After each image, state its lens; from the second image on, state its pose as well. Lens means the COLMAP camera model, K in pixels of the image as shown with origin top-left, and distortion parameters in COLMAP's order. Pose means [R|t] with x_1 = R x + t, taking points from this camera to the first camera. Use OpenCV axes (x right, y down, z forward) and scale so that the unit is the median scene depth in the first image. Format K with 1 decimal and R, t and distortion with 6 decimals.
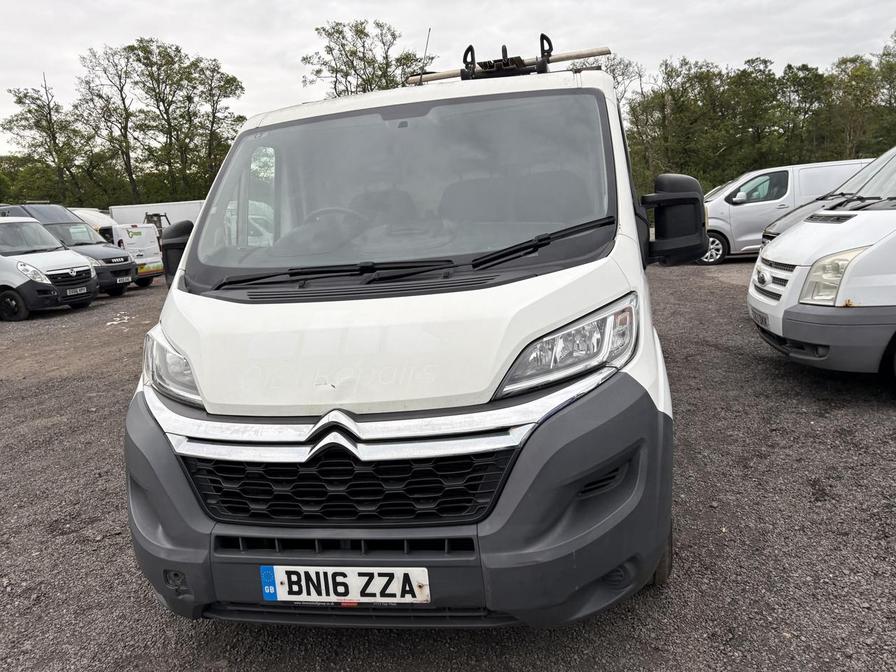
lens RADIAL K [[676.8, 0, 448.0], [0, 676.8, 336.0], [0, 0, 1]] dist [0.063308, -0.060363]
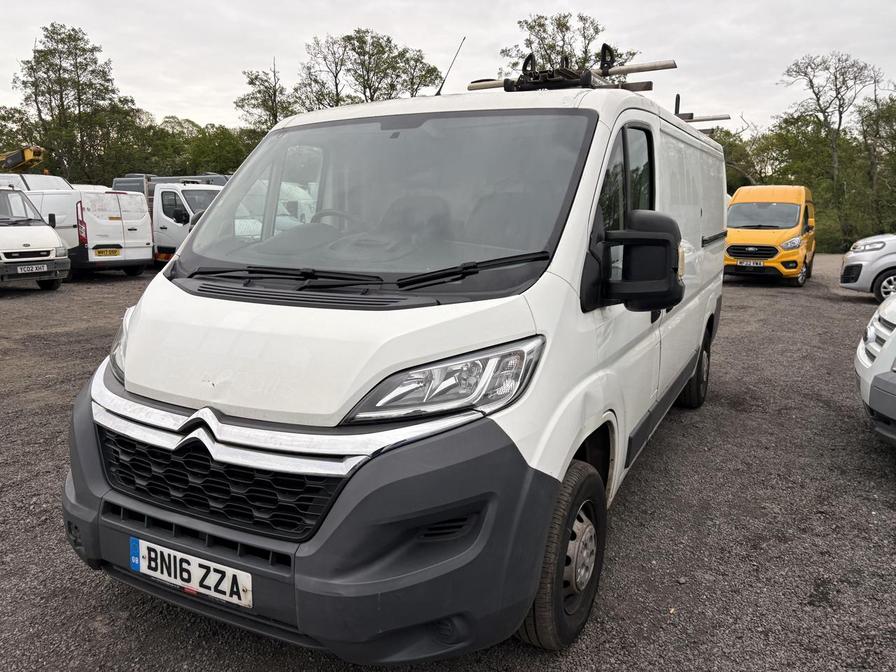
lens RADIAL K [[676.8, 0, 448.0], [0, 676.8, 336.0], [0, 0, 1]] dist [0.063308, -0.060363]
pose [[0.952451, 0.143019, -0.269041, 0.350309], [-0.139892, 0.989686, 0.030866, -0.065119], [0.270680, 0.008239, 0.962634, 0.062781]]
